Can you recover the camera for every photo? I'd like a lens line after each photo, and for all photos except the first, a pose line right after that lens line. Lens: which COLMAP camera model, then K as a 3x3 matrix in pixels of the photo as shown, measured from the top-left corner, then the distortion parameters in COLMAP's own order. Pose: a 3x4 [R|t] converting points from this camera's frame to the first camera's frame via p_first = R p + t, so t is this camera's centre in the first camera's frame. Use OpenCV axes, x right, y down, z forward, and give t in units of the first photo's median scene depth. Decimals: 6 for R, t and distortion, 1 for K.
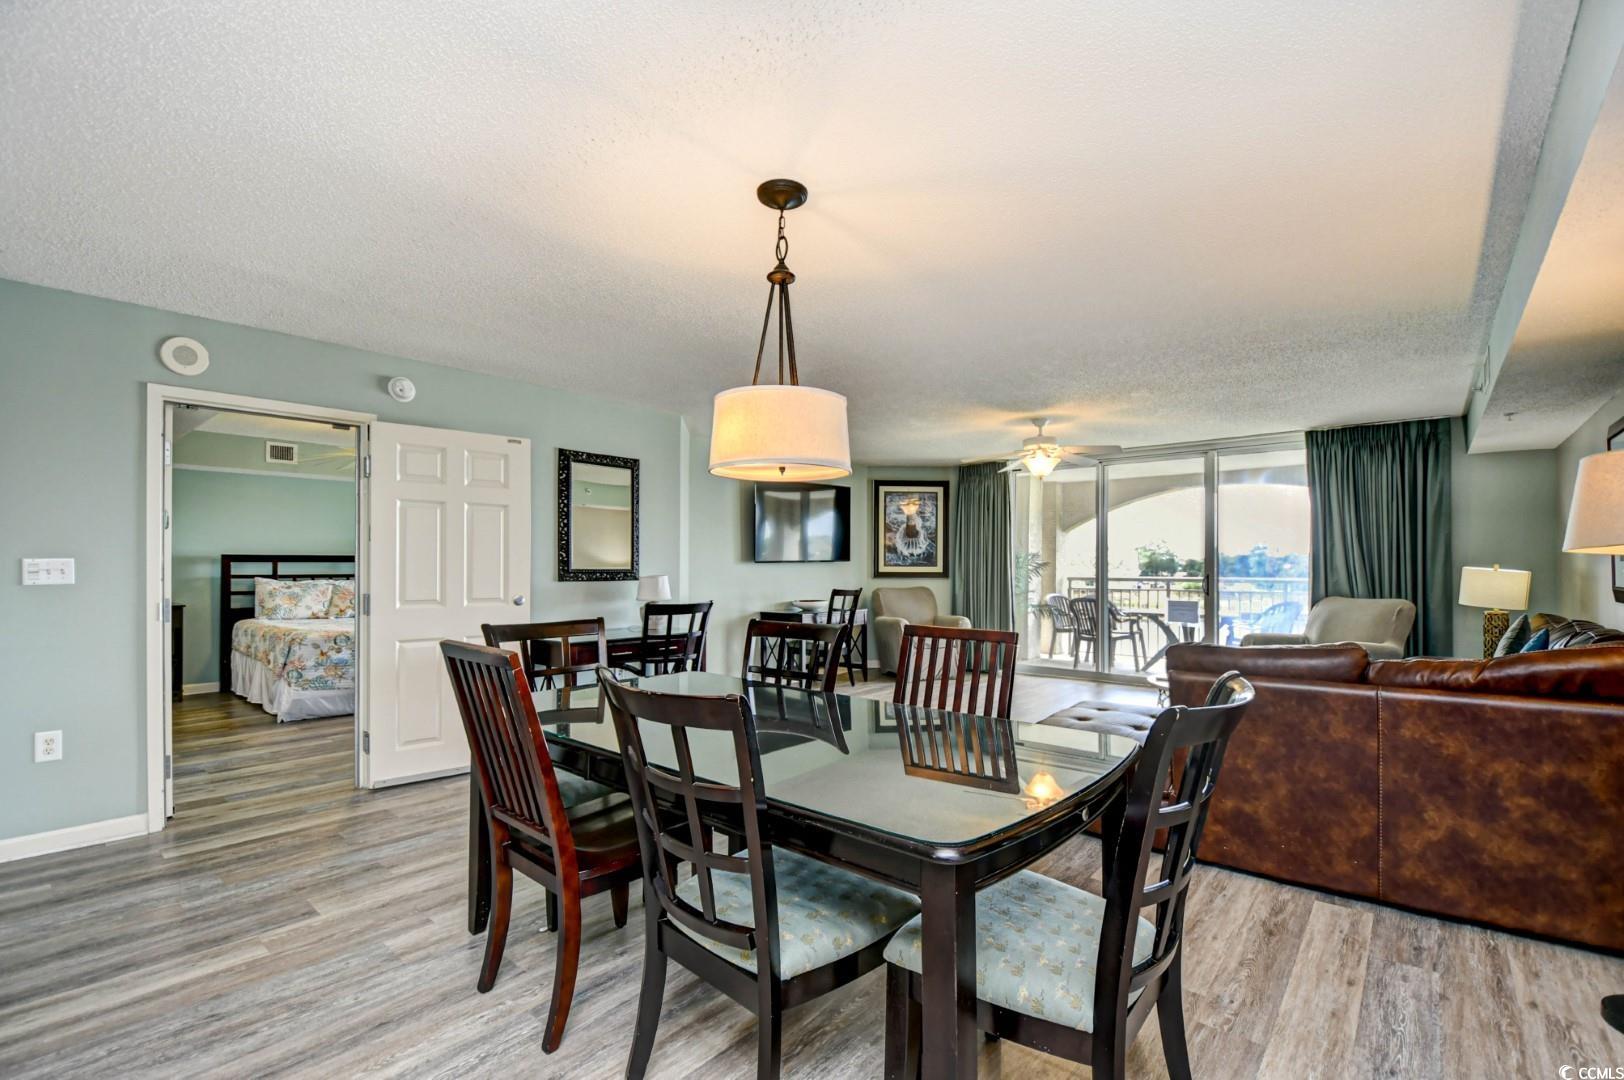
lens RADIAL K [[734.1, 0, 812.3], [0, 734.1, 543.0], [0, 0, 1]] dist [0.000862, -0.009136]
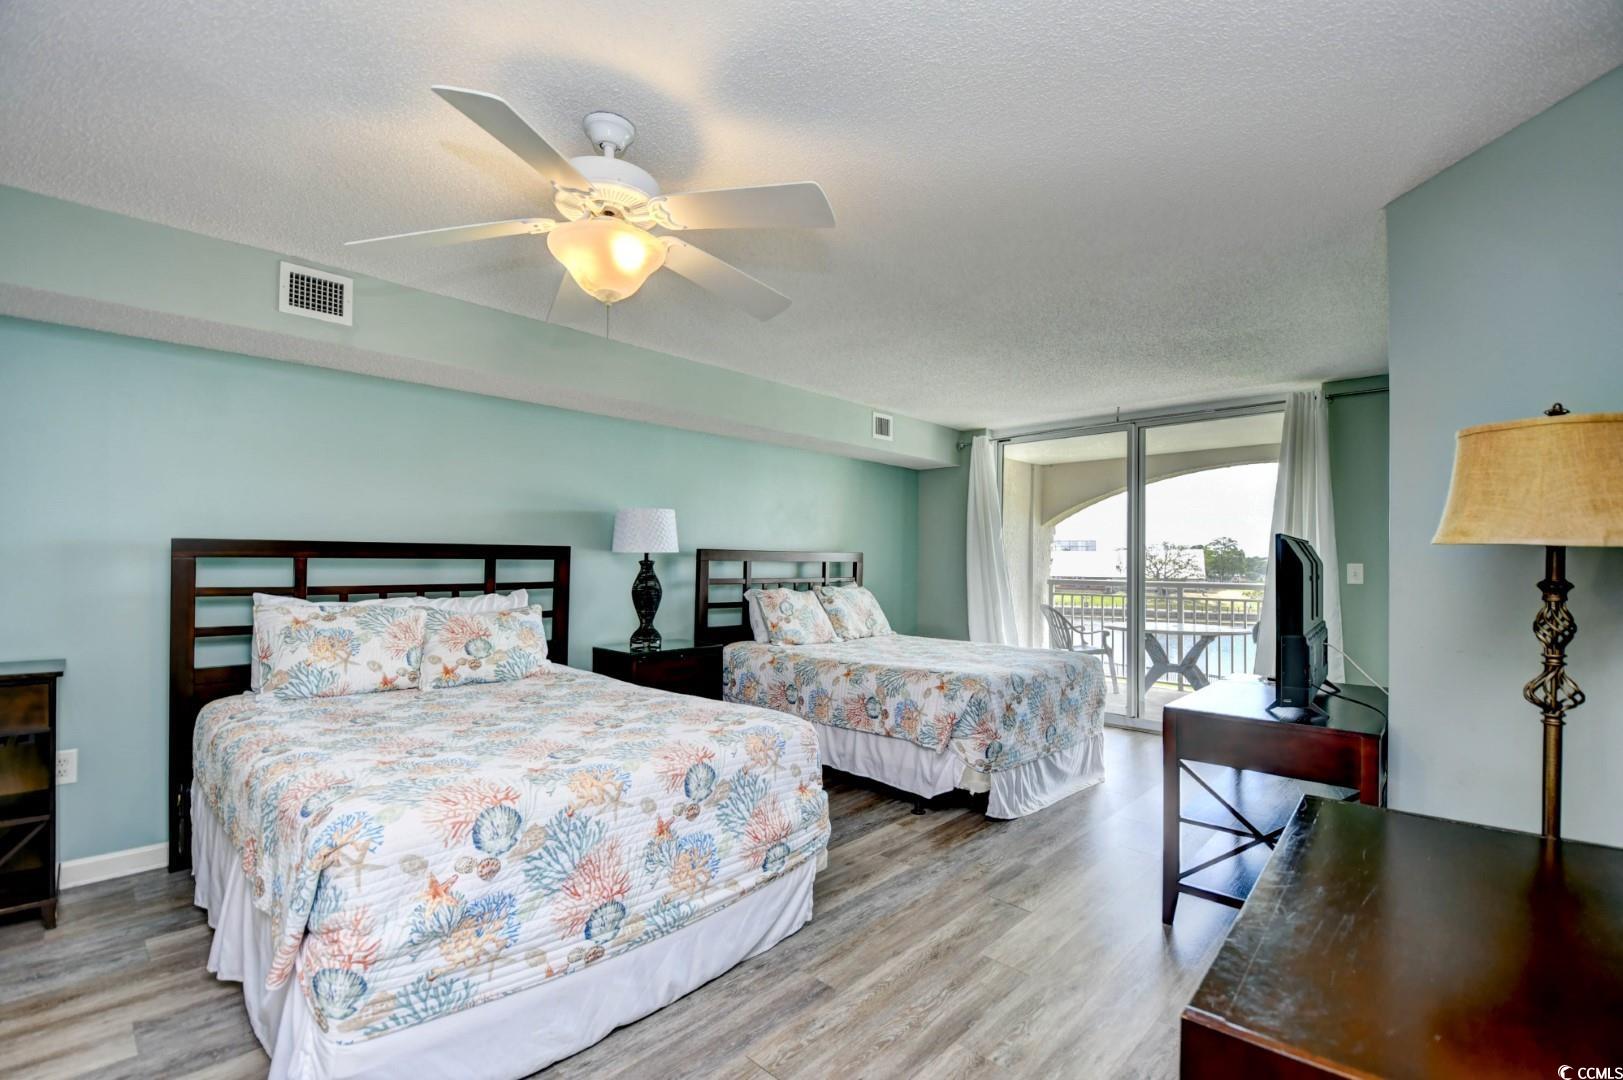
lens RADIAL K [[733.7, 0, 814.4], [0, 733.7, 535.1], [0, 0, 1]] dist [0.000862, -0.009136]
pose [[0.998897, 0.008280, -0.046211, -0.415743], [-0.008365, 0.999964, -0.001638, 0.010392], [0.046196, 0.002023, 0.998930, 0.589787]]
